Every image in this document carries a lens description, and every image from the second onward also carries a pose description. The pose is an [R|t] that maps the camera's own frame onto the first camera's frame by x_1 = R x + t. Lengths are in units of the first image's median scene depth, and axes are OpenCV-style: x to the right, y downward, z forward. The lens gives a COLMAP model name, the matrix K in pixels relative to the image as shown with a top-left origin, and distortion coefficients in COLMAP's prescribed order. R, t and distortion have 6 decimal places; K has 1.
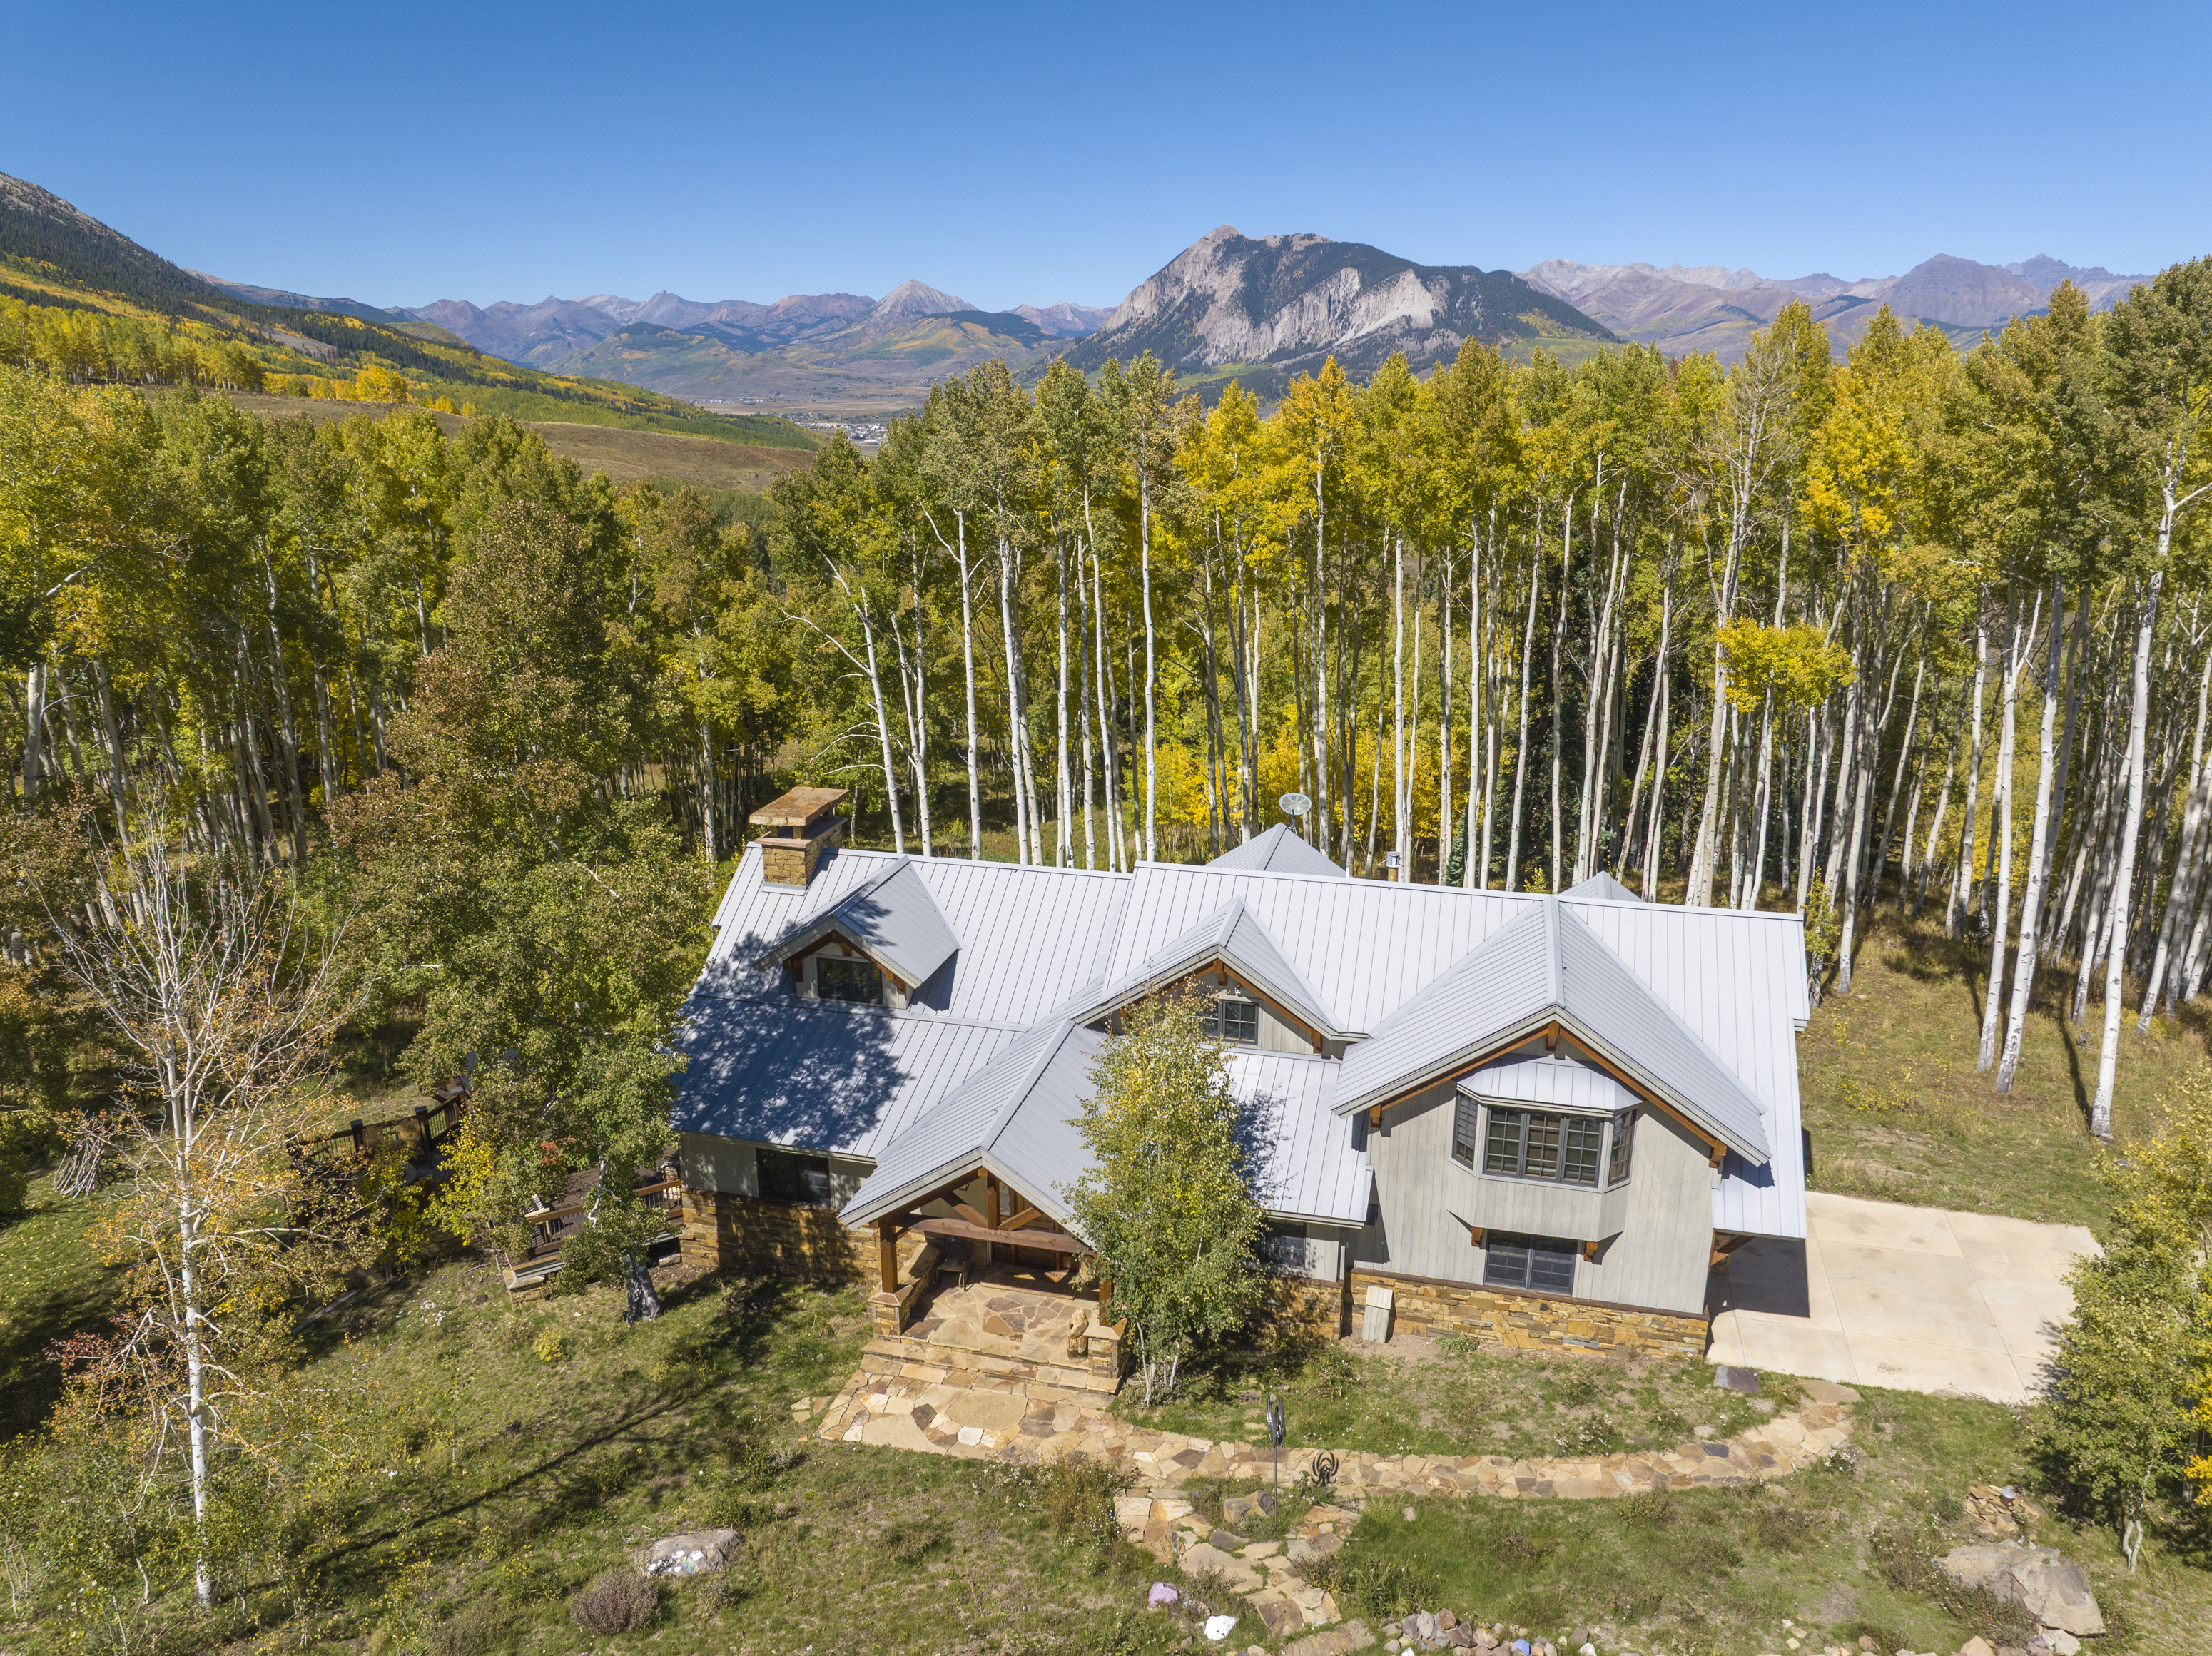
lens RADIAL K [[1574.3, 0, 1106.6], [0, 1574.3, 821.4], [0, 0, 1]] dist [-0.053453, 0.004339]
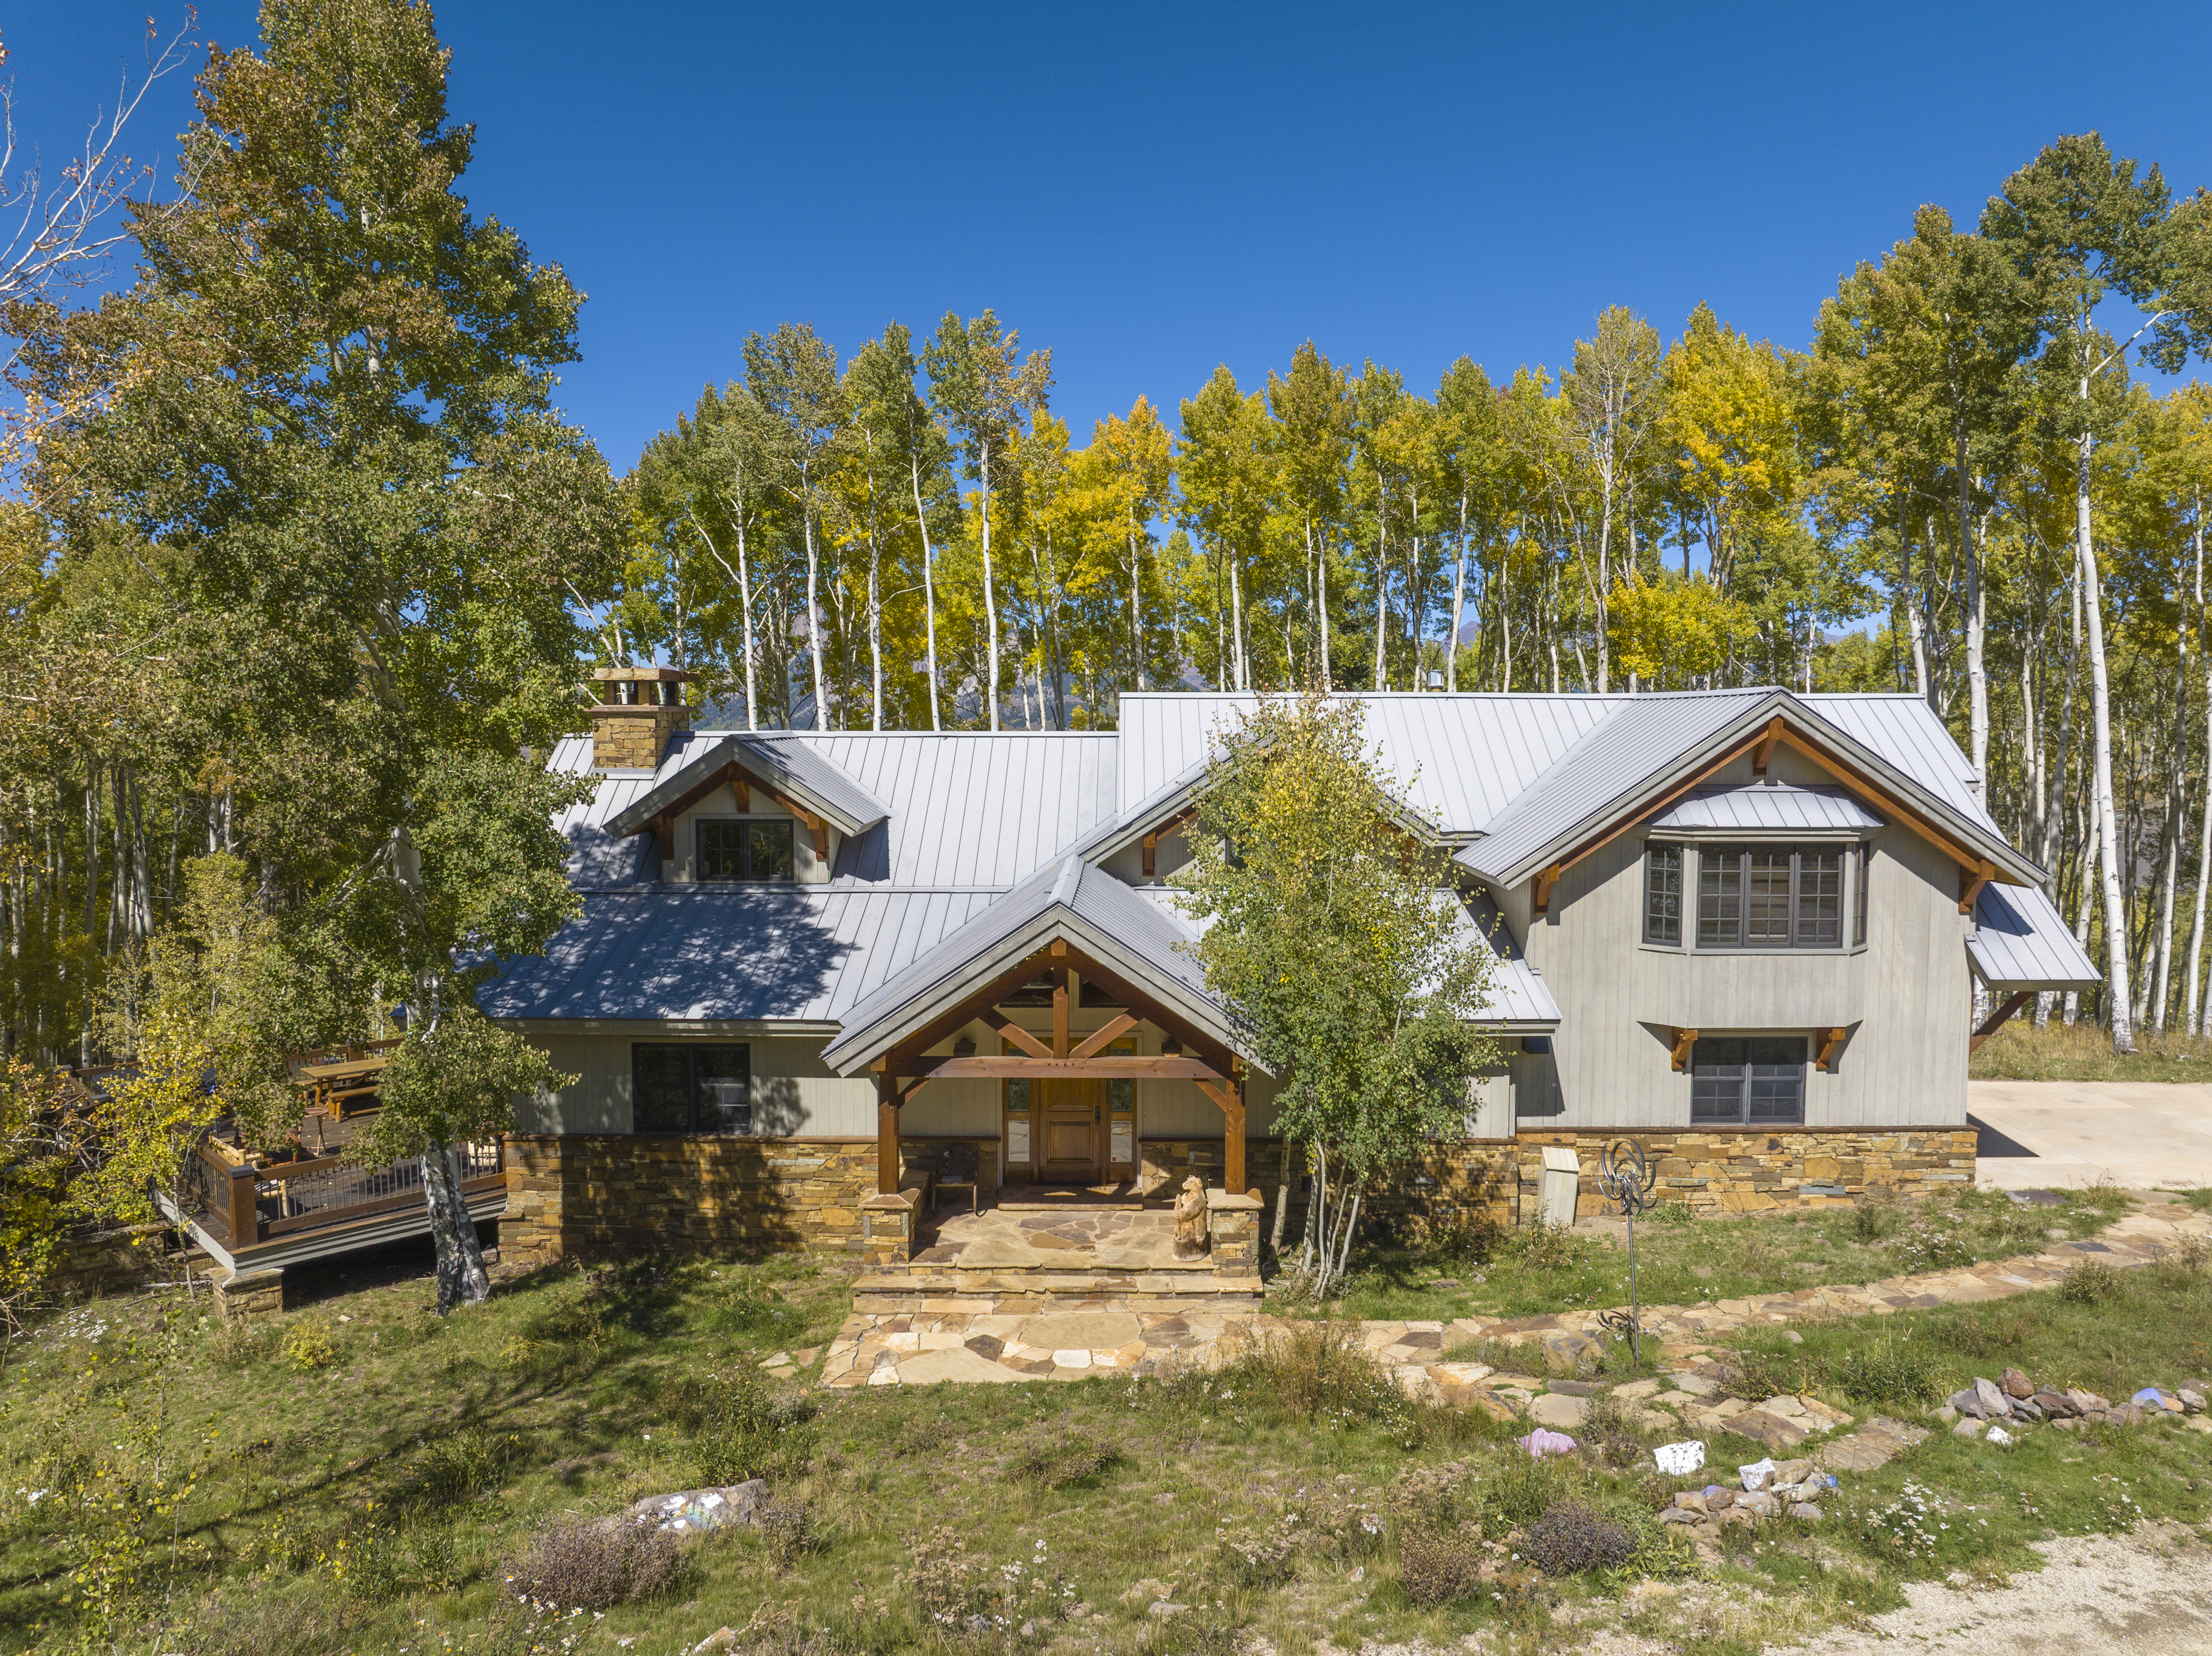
lens RADIAL K [[1574.3, 0, 1111.1], [0, 1574.3, 836.1], [0, 0, 1]] dist [-0.053453, 0.004339]
pose [[0.969693, -0.018453, 0.243627, -0.199103], [0.069603, 0.976689, -0.203062, 0.286306], [-0.234201, 0.213865, 0.948373, 0.323438]]
